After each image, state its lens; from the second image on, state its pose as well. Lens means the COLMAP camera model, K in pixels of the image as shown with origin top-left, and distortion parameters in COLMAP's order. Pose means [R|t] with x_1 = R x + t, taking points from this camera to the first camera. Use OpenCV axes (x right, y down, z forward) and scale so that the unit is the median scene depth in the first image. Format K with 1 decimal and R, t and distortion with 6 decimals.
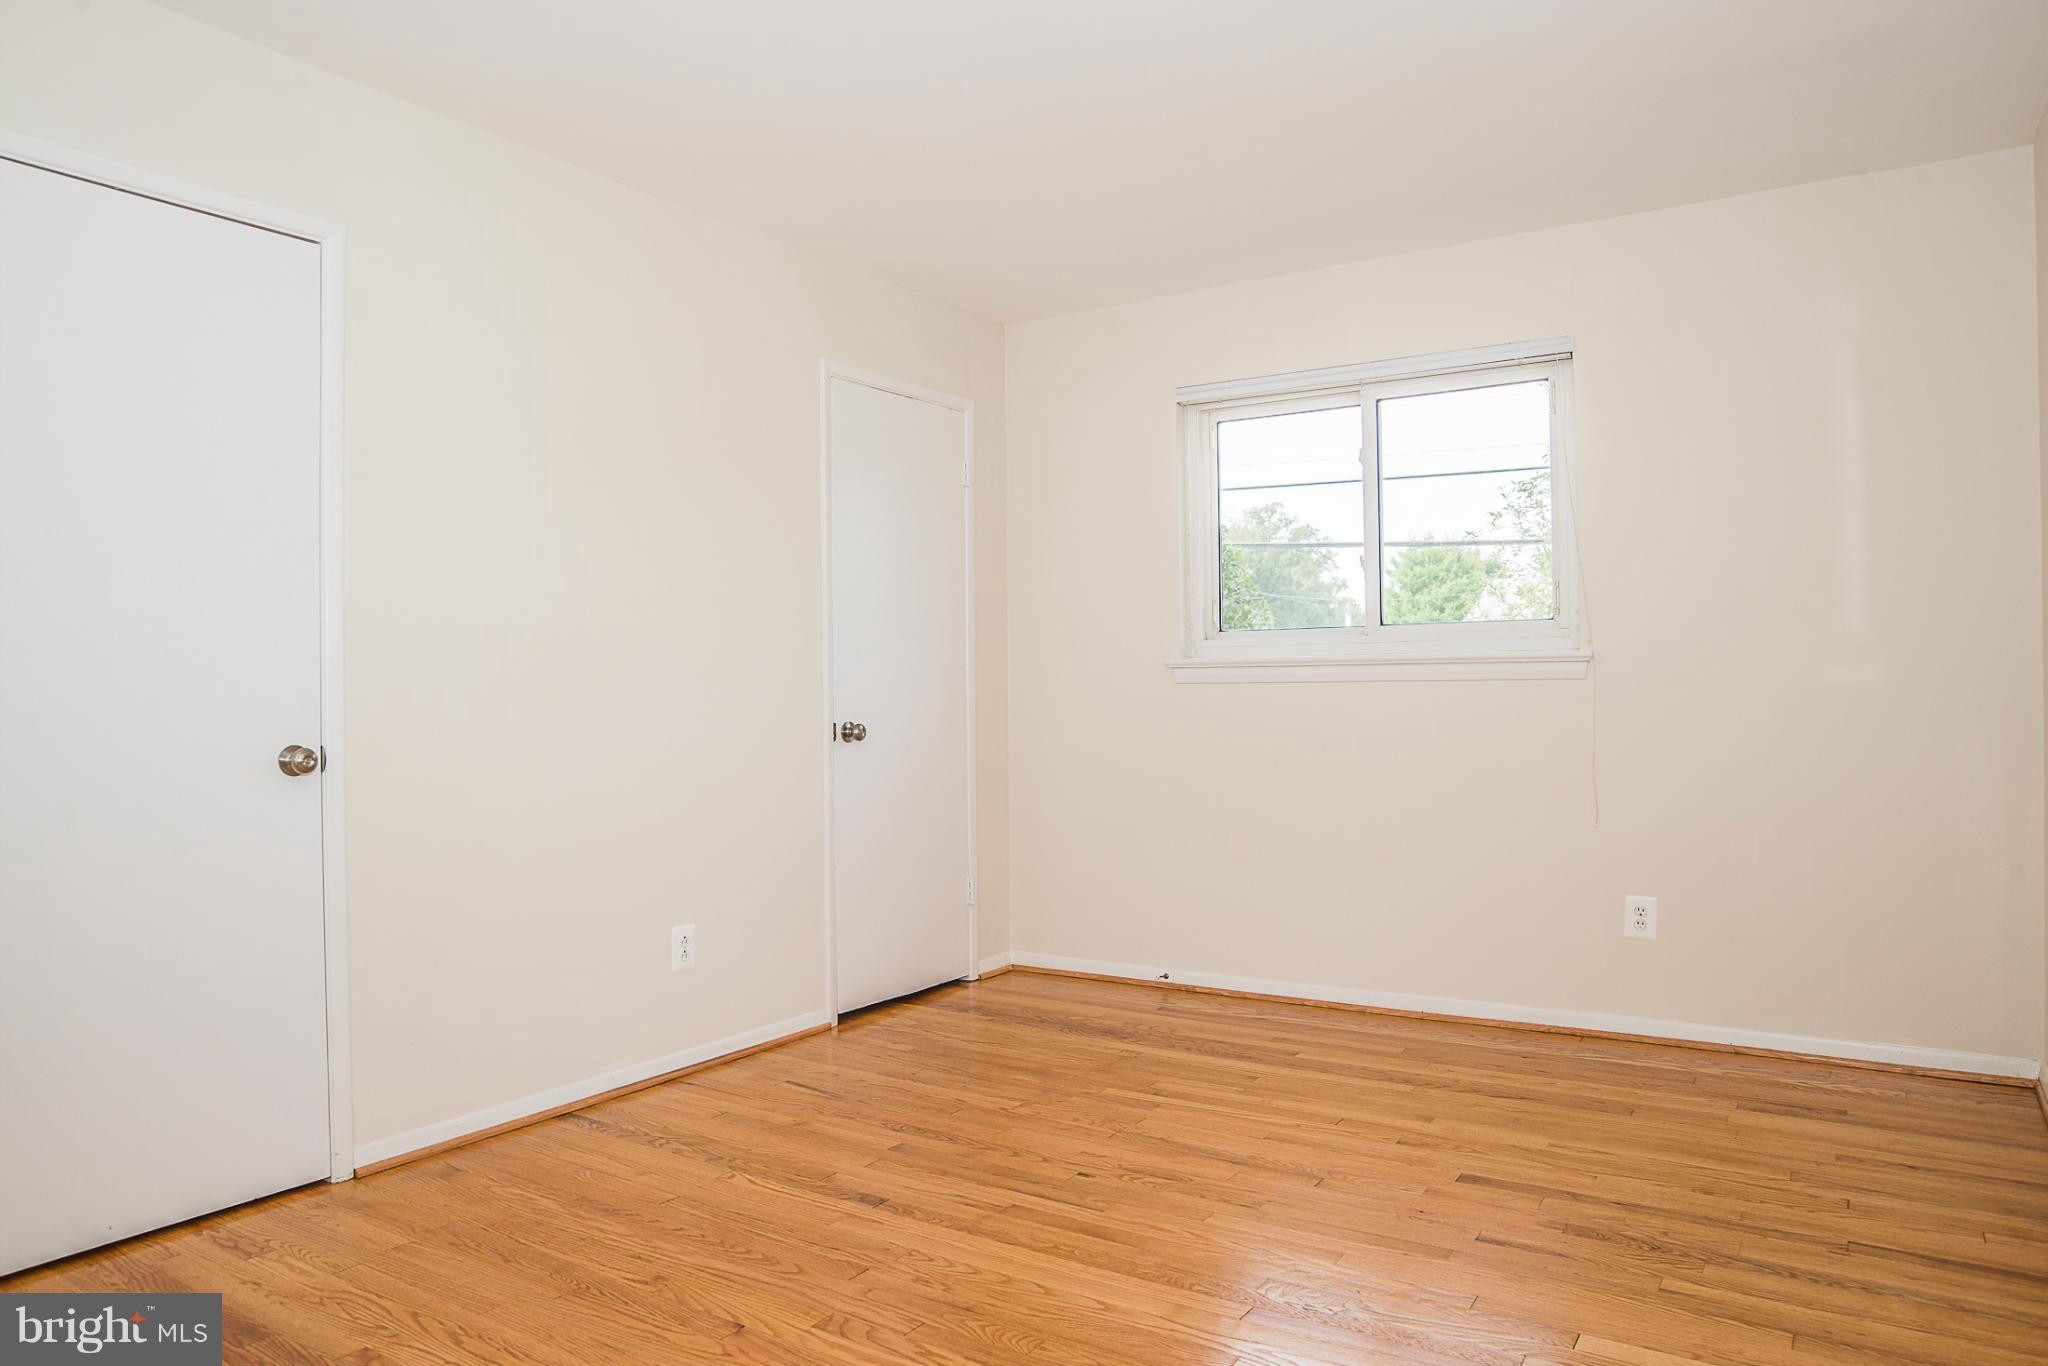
lens RADIAL K [[1286.3, 0, 1008.2], [0, 1286.3, 690.4], [0, 0, 1]] dist [-0.099140, 0.044580]
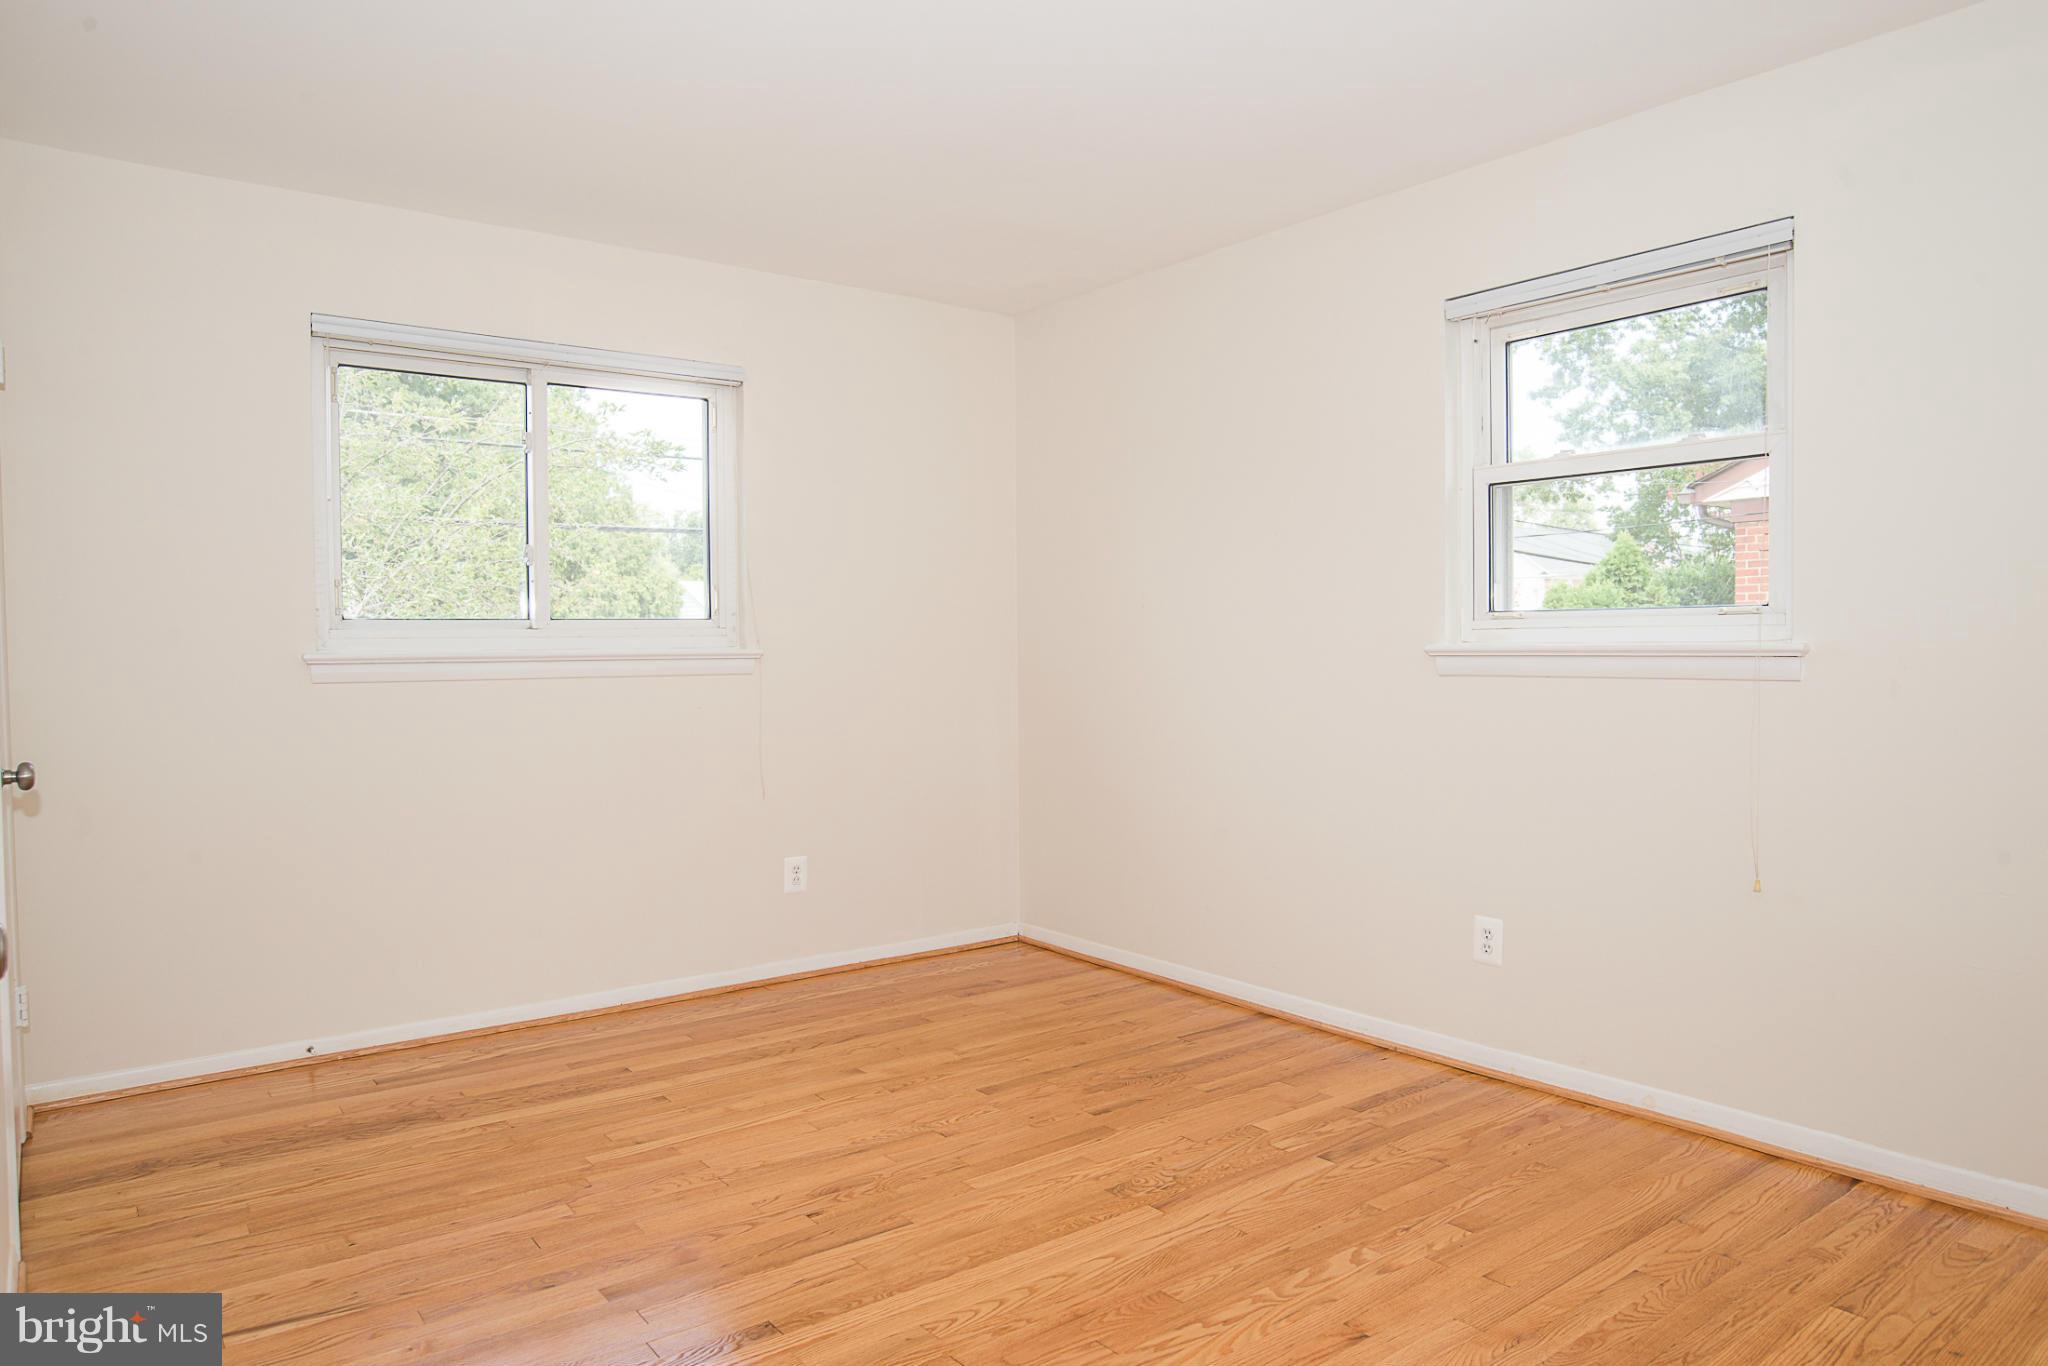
lens RADIAL K [[1286.3, 0, 1008.2], [0, 1286.3, 690.4], [0, 0, 1]] dist [-0.099140, 0.044580]
pose [[0.347406, -0.026502, 0.937340, -0.556826], [0.007657, 0.999647, 0.025425, -0.022084], [-0.937683, -0.001656, 0.347487, 0.394774]]
